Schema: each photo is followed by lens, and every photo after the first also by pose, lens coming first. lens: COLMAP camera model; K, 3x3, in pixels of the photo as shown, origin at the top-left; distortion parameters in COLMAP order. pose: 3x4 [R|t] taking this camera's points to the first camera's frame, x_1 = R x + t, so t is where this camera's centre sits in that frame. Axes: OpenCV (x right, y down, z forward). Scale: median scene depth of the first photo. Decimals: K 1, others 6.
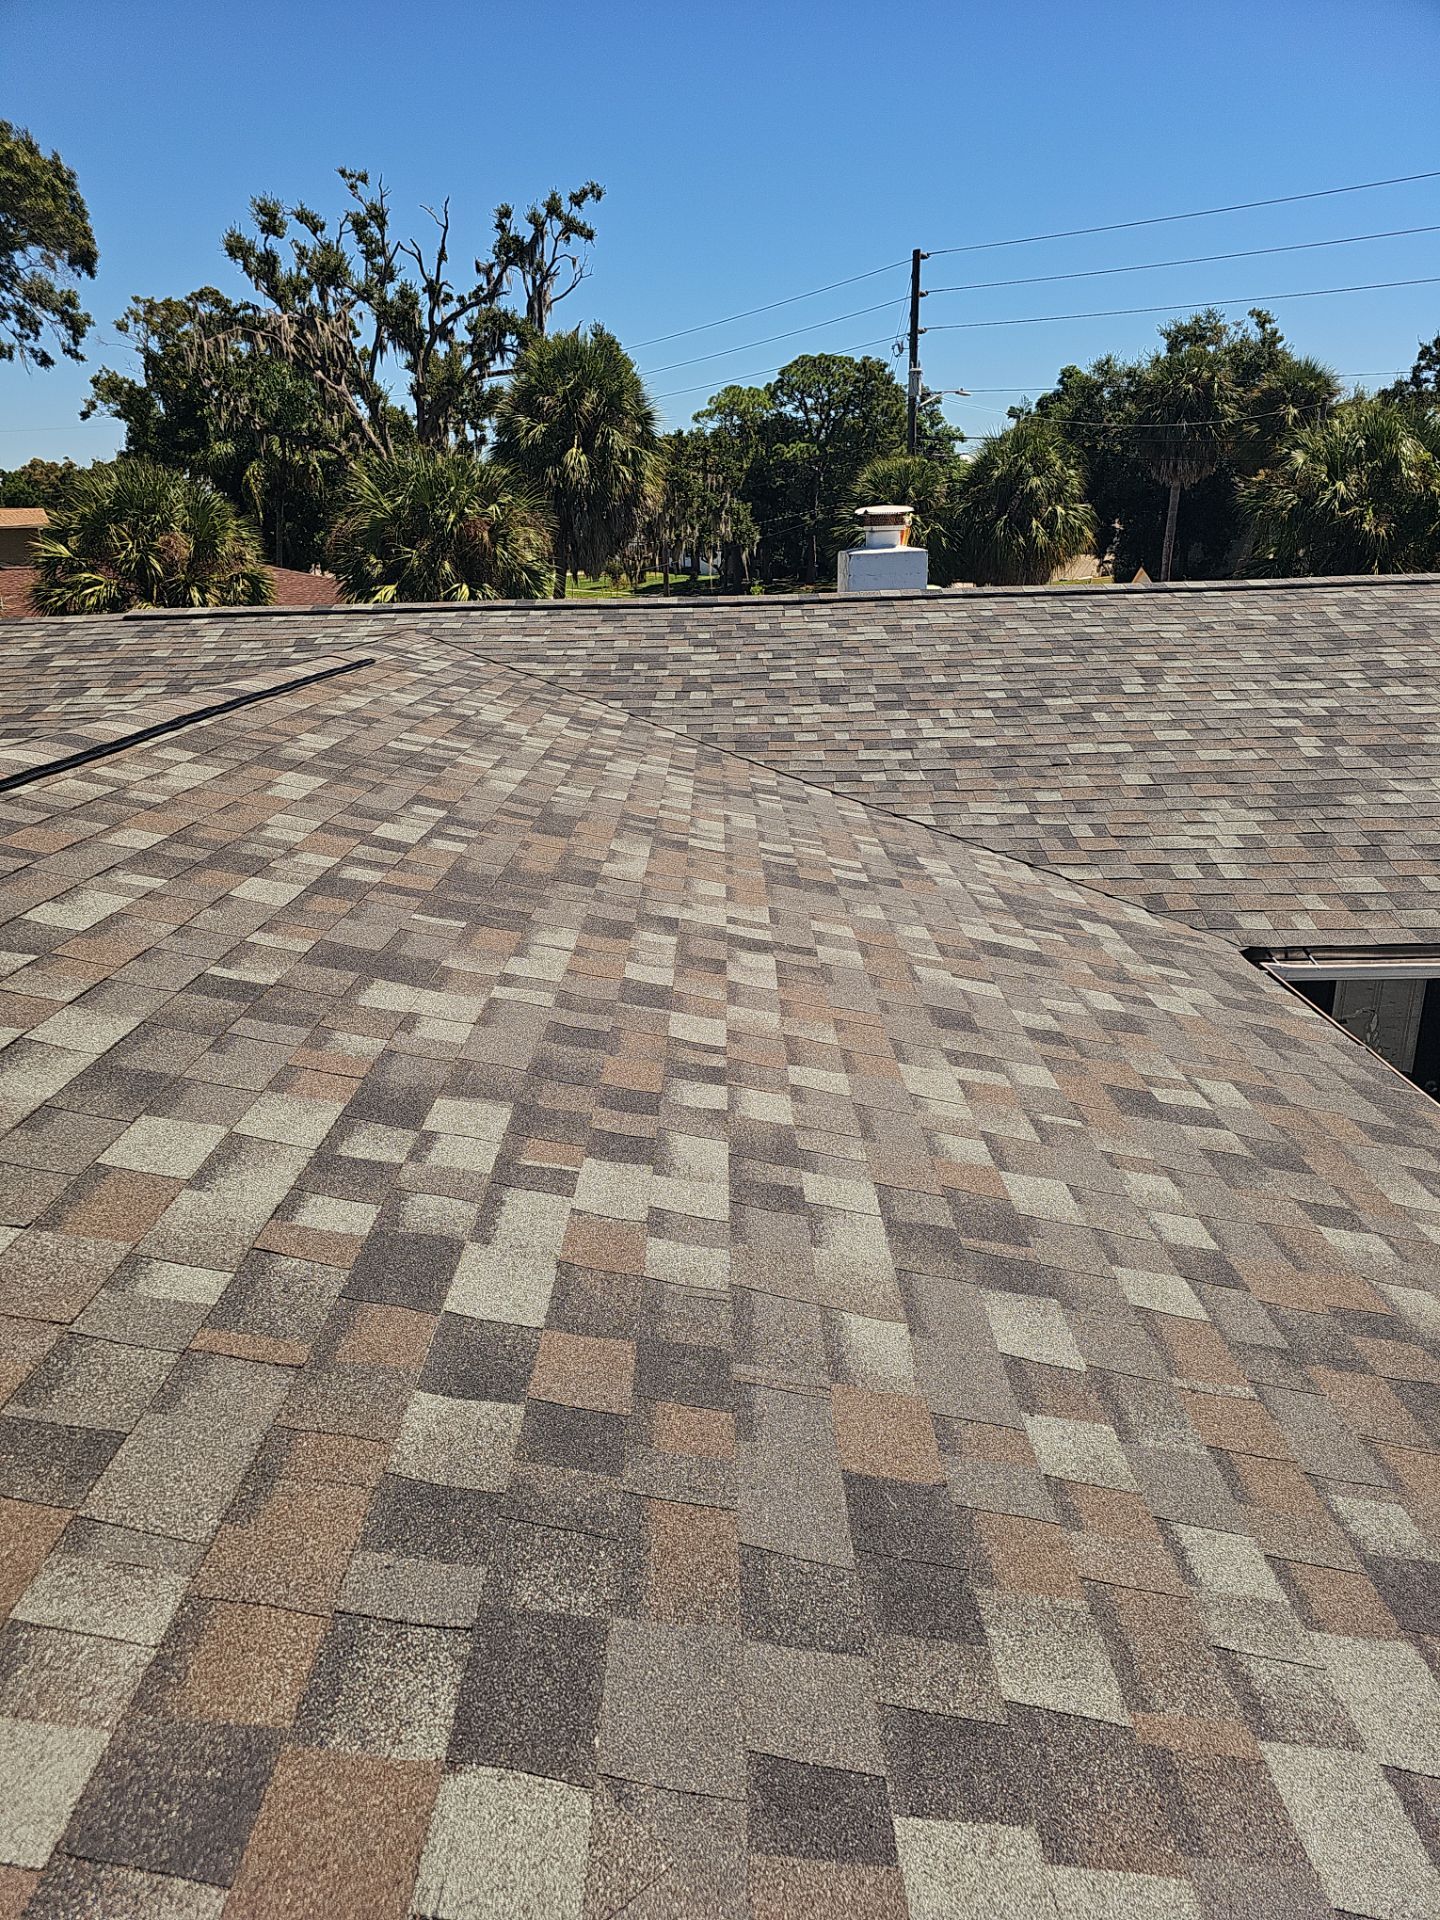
lens RADIAL K [[1269.1, 0, 706.3], [0, 1269.1, 972.7], [0, 0, 1]] dist [0.044735, -0.030261]
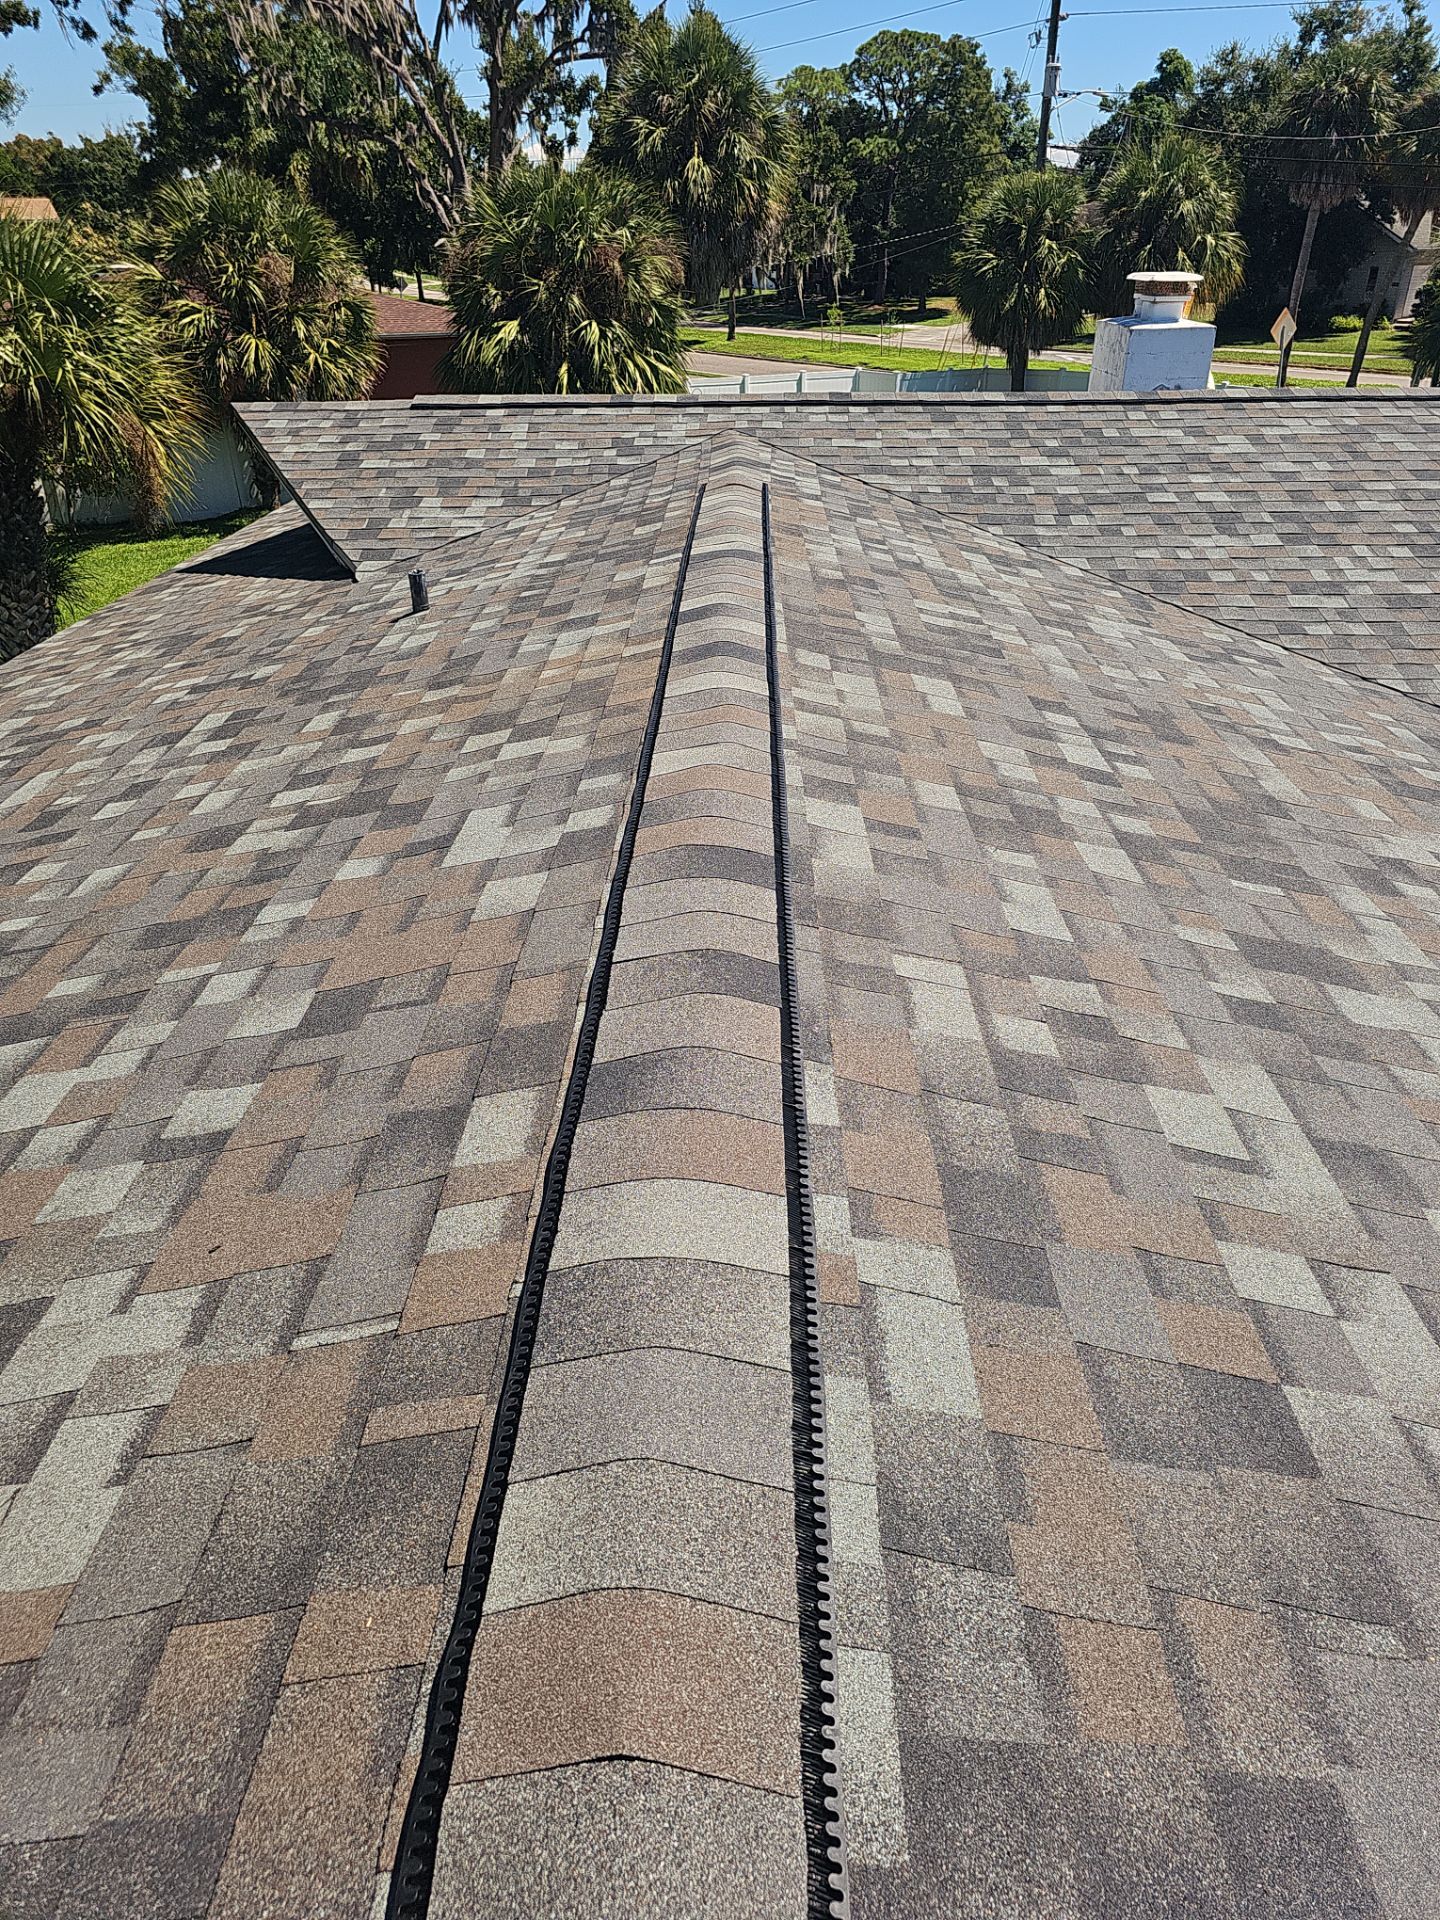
lens RADIAL K [[1269.1, 0, 733.8], [0, 1269.1, 947.7], [0, 0, 1]] dist [0.044735, -0.030261]
pose [[0.999792, 0.018420, 0.008805, -0.062595], [-0.019677, 0.984359, 0.175069, -0.015982], [-0.005443, -0.175206, 0.984517, 0.003326]]
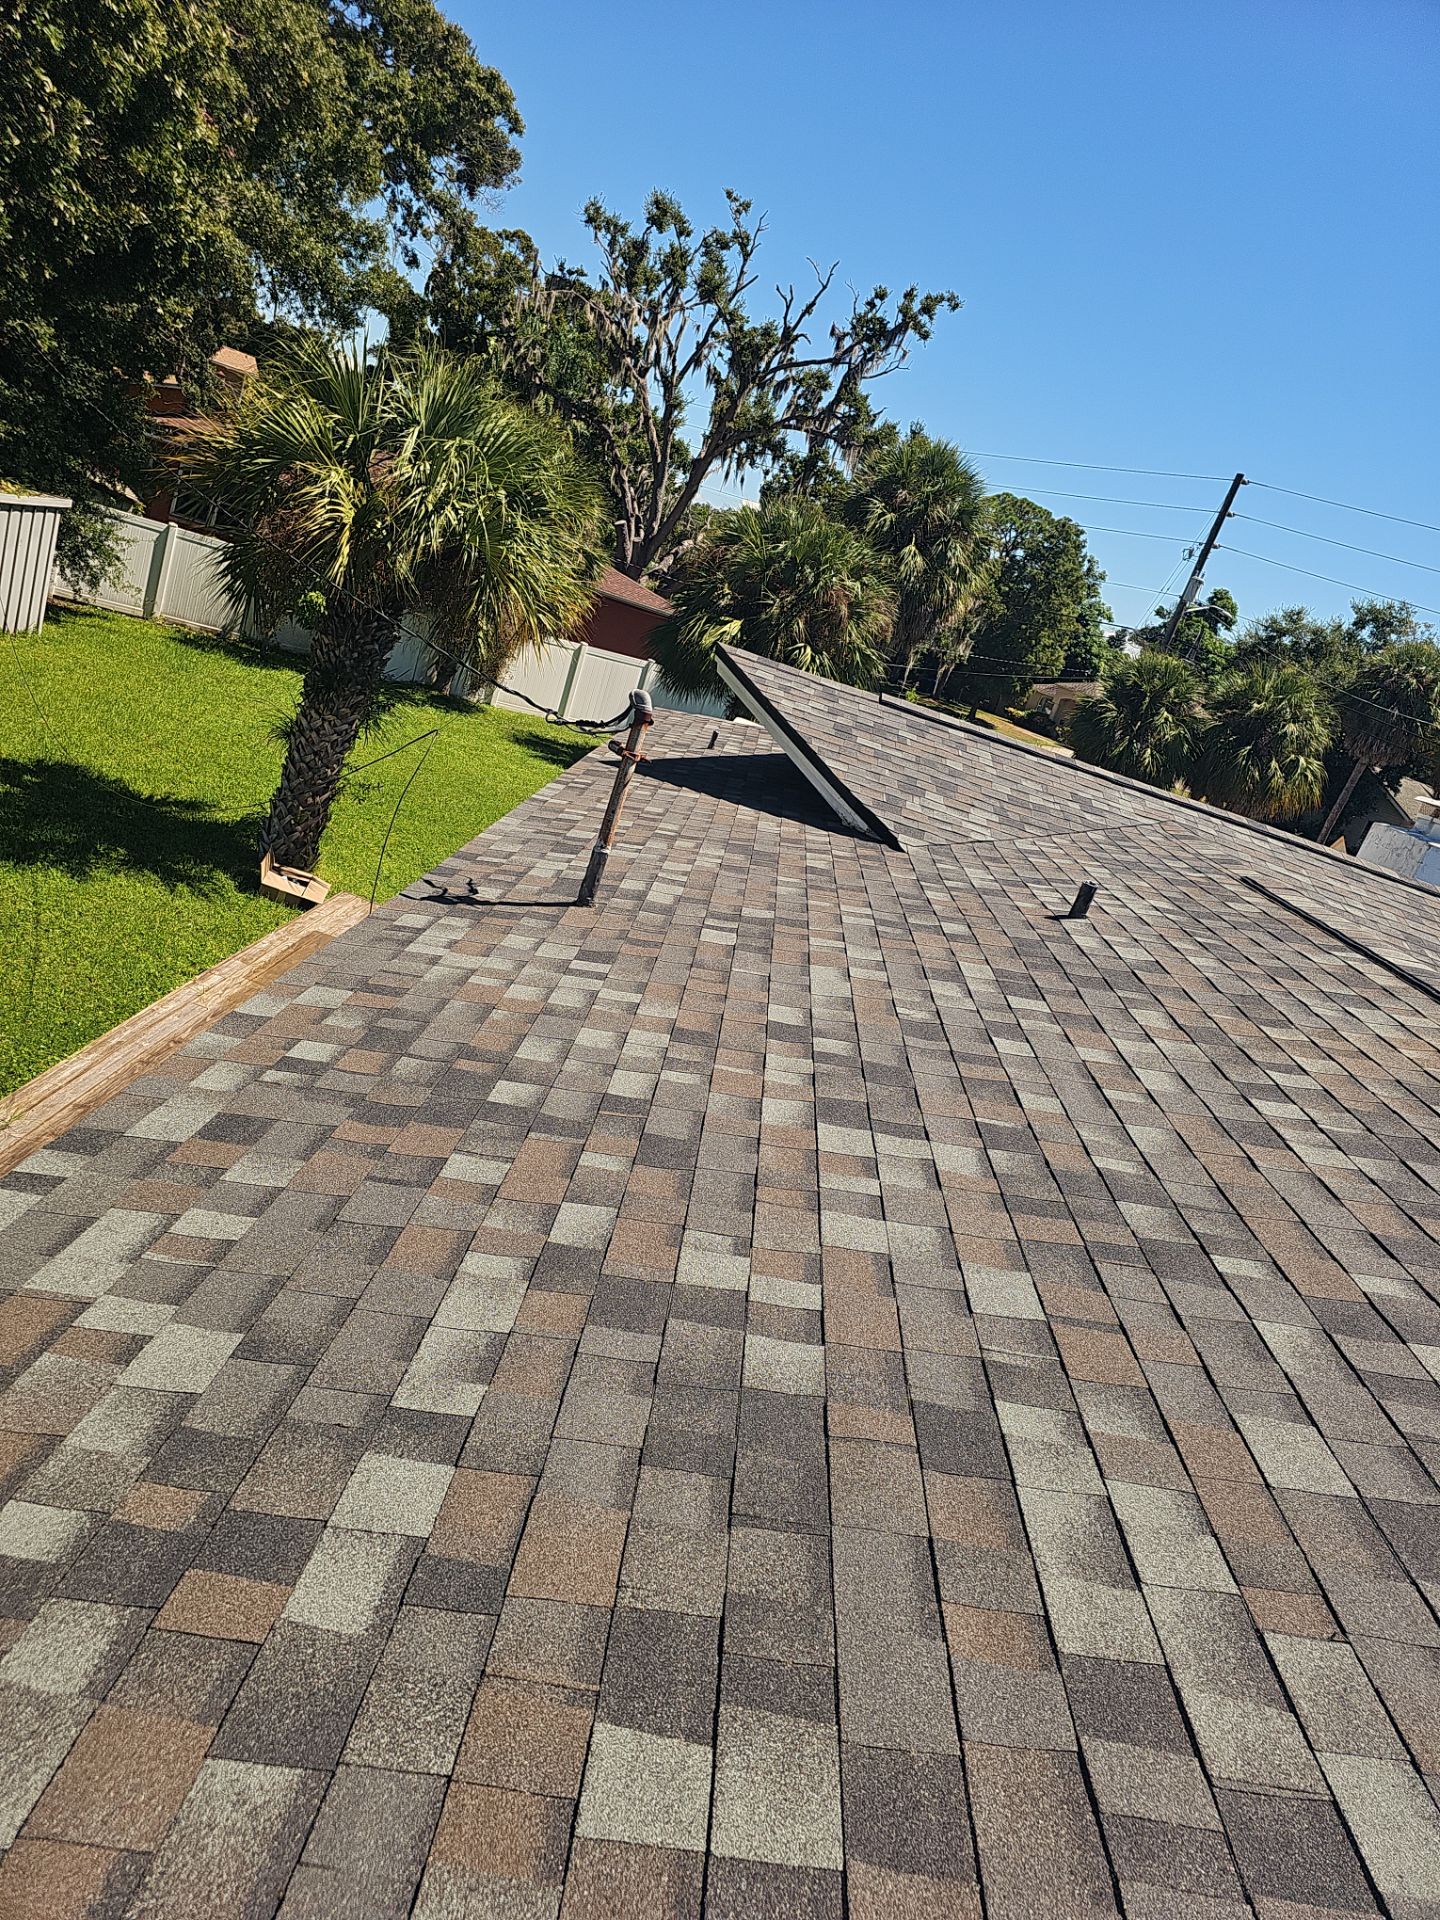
lens RADIAL K [[1269.1, 0, 712.8], [0, 1269.1, 953.7], [0, 0, 1]] dist [0.044735, -0.030261]
pose [[0.936413, 0.347822, 0.046379, -0.158409], [-0.345413, 0.936966, -0.052773, 0.002253], [-0.061812, 0.033397, 0.997529, 0.005080]]
